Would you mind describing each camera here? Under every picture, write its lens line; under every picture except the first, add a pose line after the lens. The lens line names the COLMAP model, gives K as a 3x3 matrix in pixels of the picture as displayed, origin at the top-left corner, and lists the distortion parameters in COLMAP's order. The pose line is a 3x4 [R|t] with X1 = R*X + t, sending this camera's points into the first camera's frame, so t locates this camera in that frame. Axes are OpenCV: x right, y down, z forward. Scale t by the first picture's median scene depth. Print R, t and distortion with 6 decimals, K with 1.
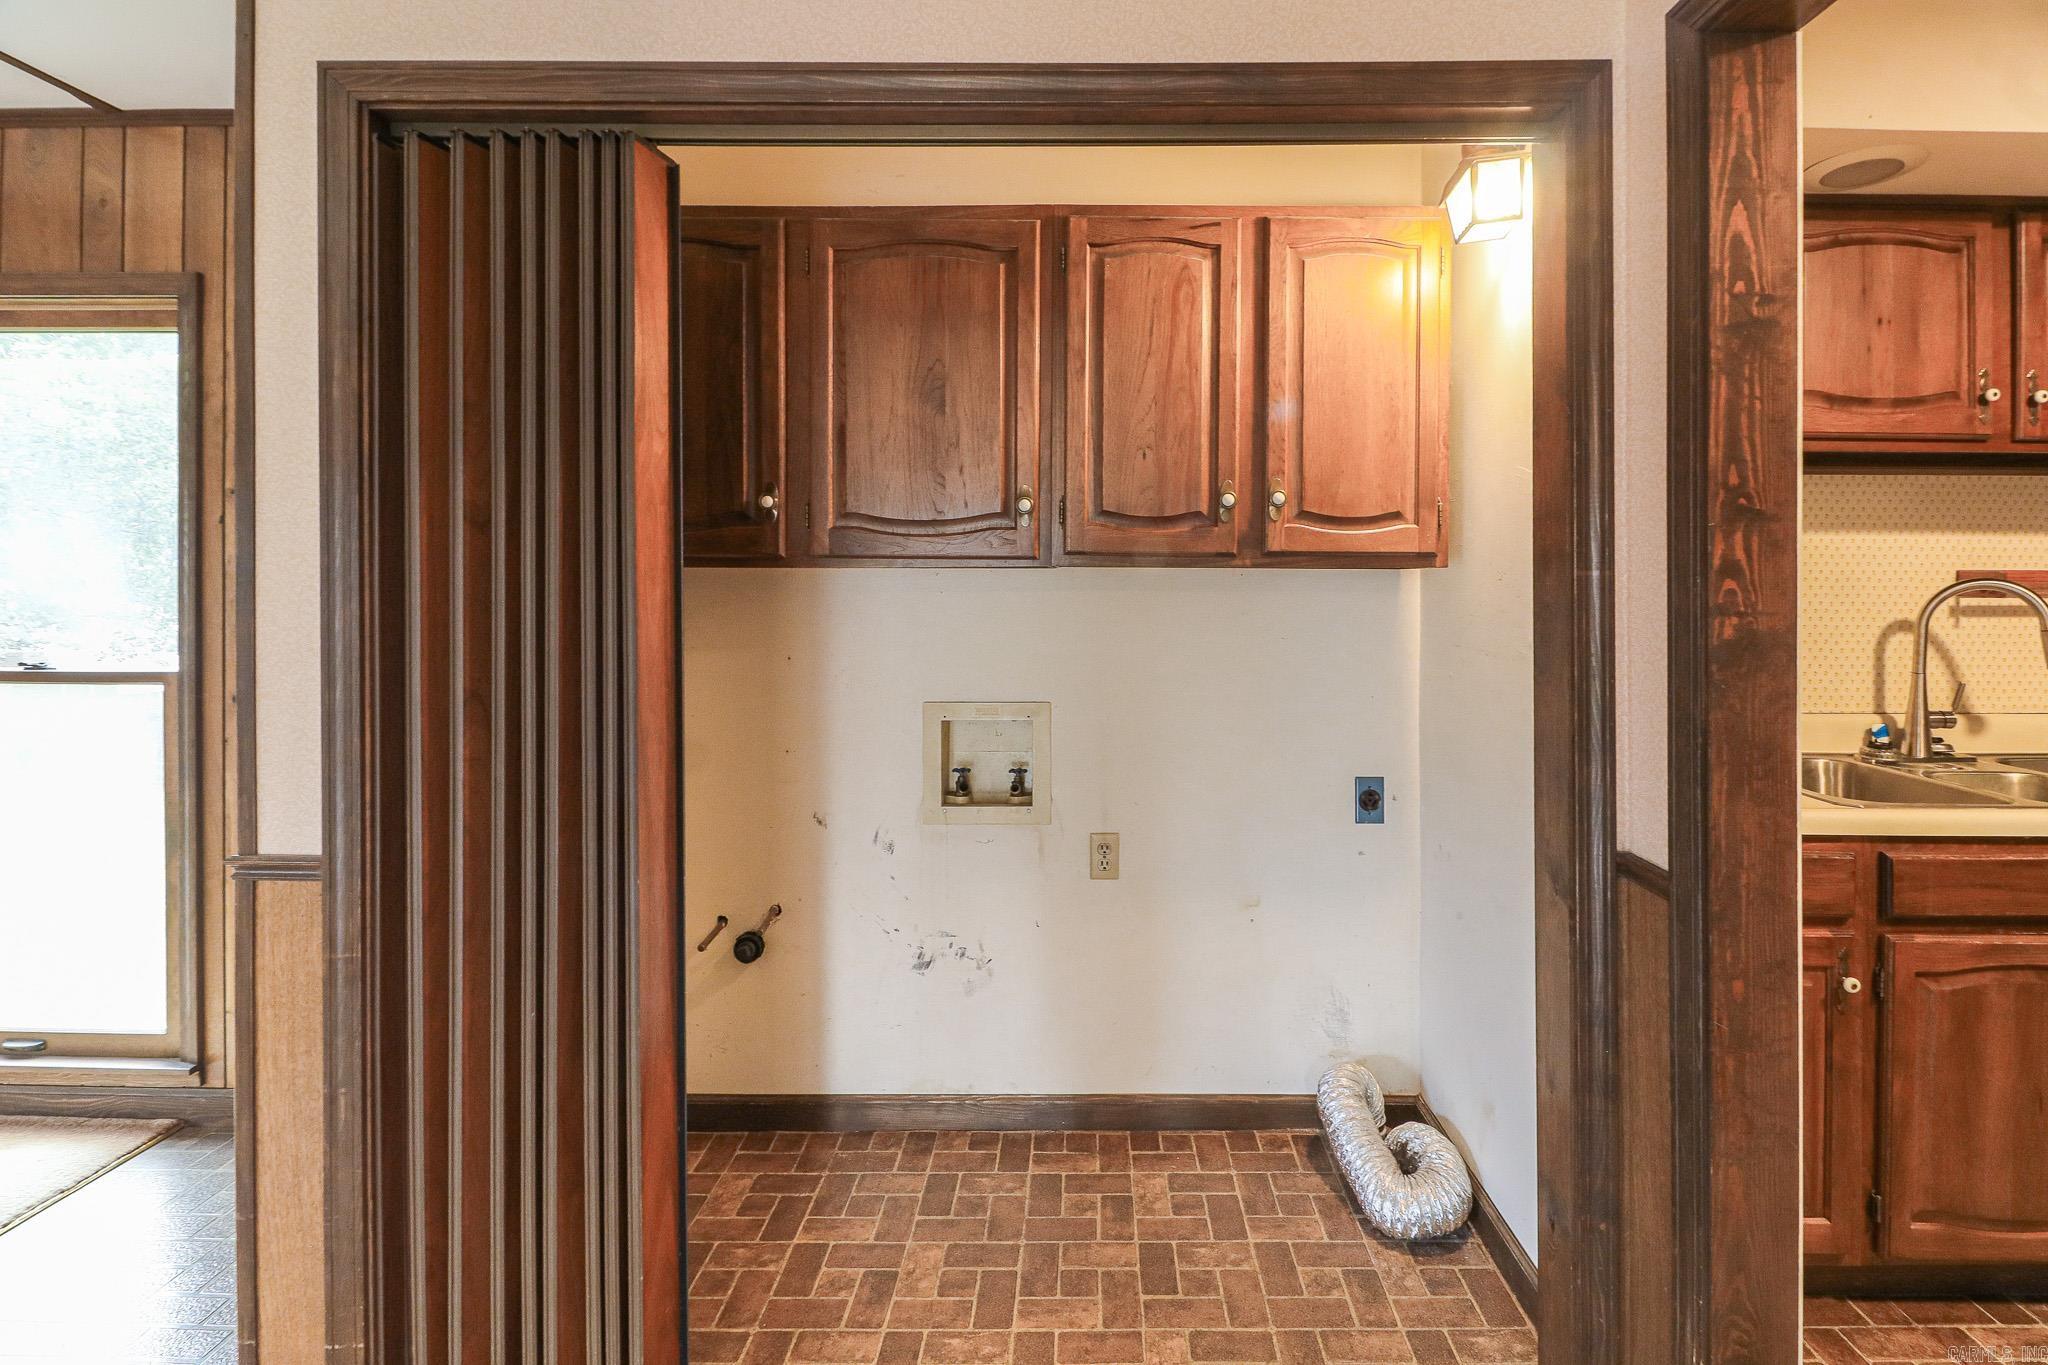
lens RADIAL K [[955.3, 0, 1089.2], [0, 955.3, 588.3], [0, 0, 1]] dist [0.014566, -0.010455]
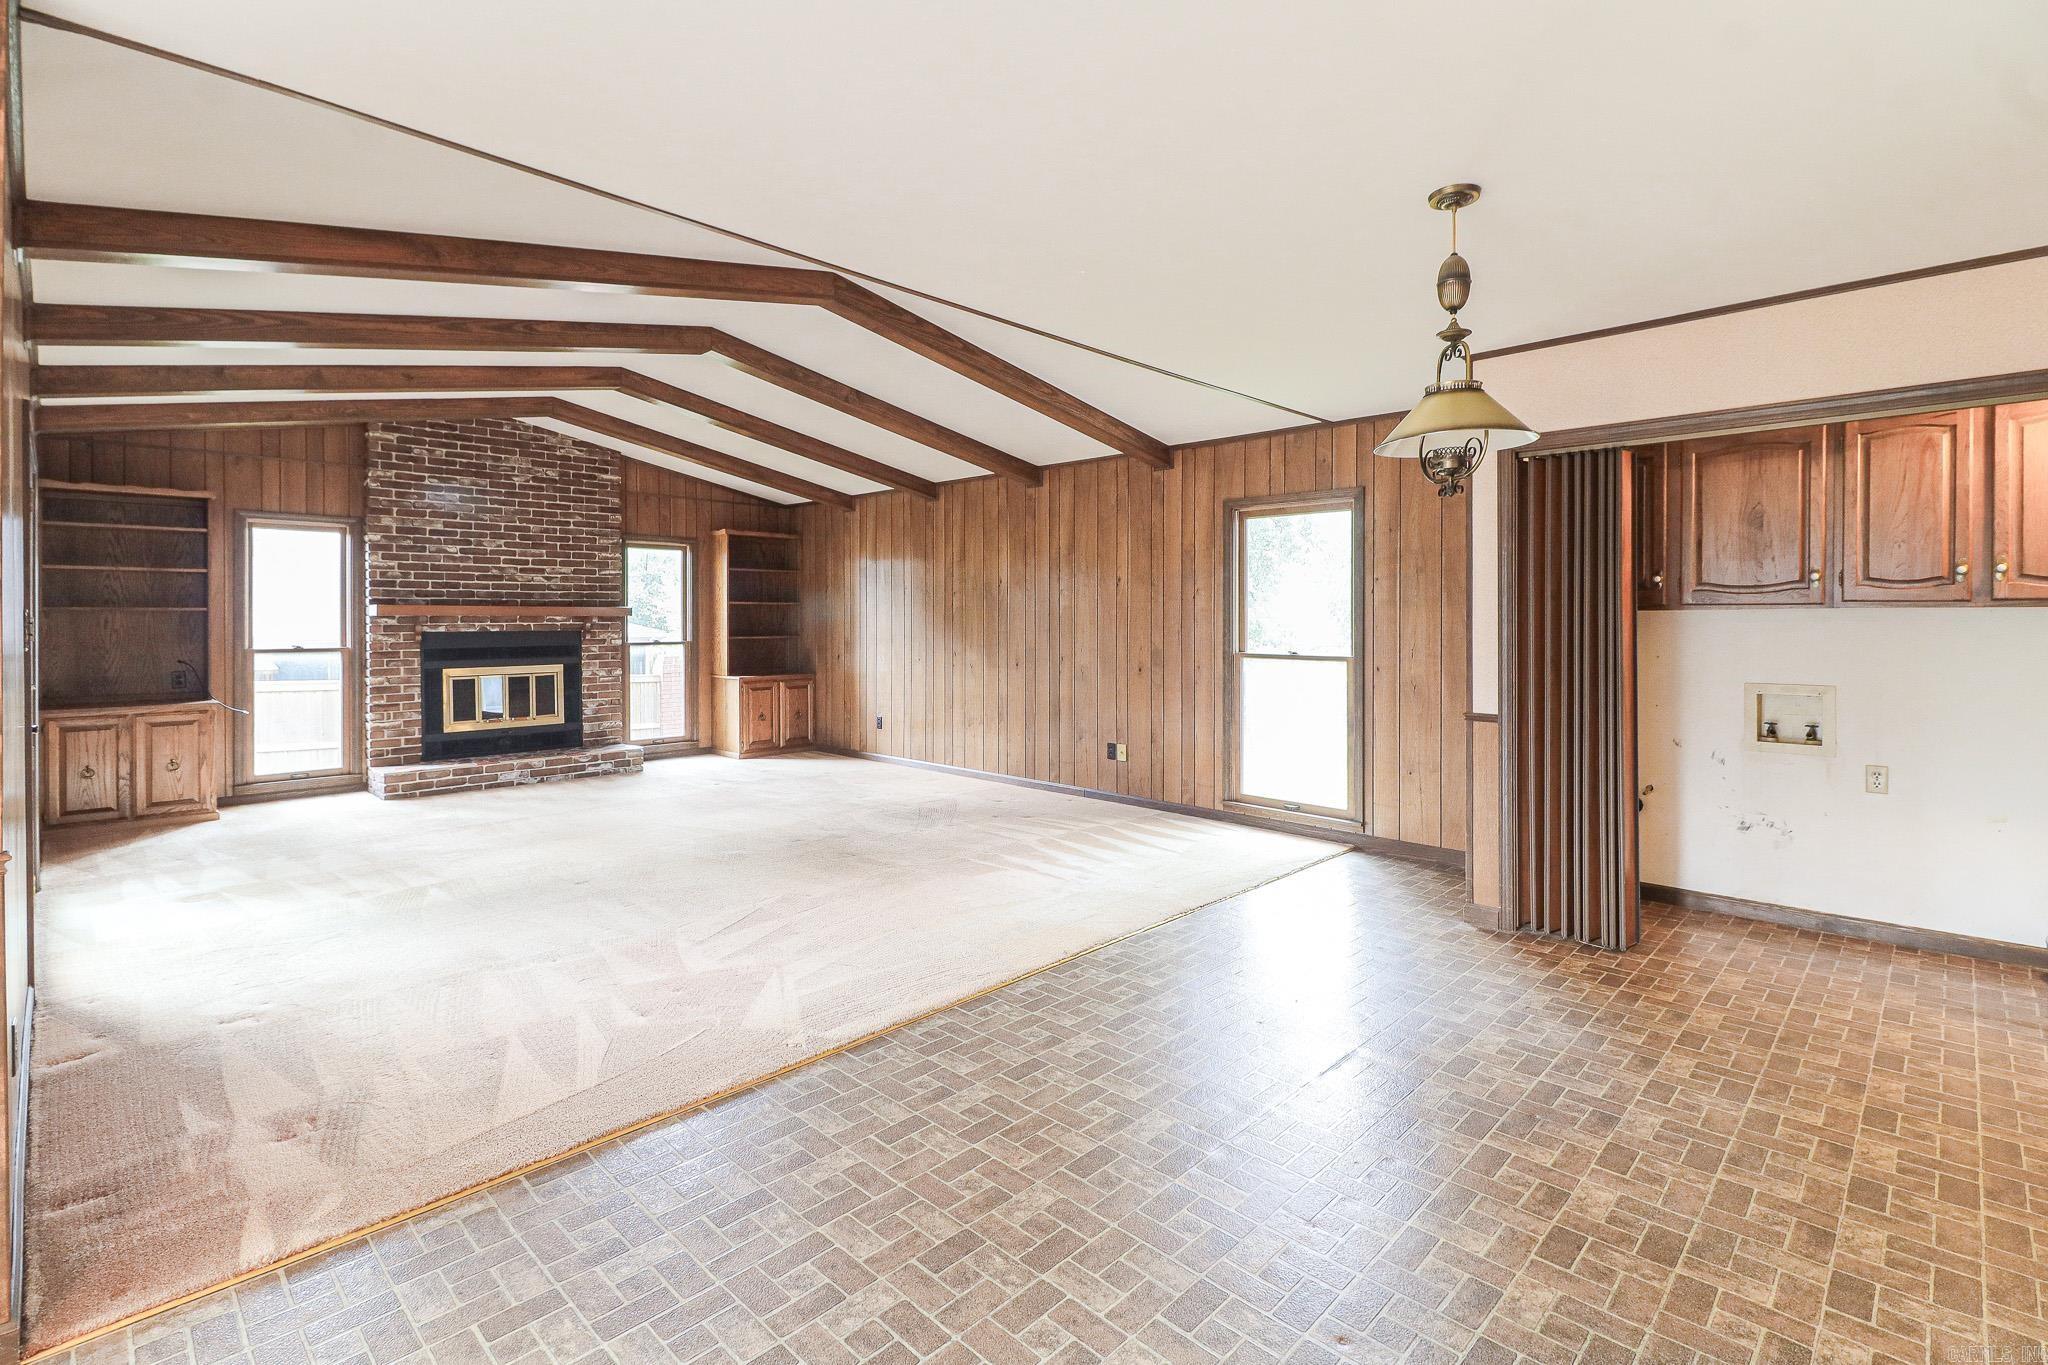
lens RADIAL K [[955.3, 0, 1045.3], [0, 955.3, 624.2], [0, 0, 1]] dist [0.014566, -0.010455]
pose [[0.727450, 0.000721, -0.686160, 0.127768], [0.003015, 0.999986, 0.004248, -0.003984], [0.686154, -0.005159, 0.727438, -1.424347]]
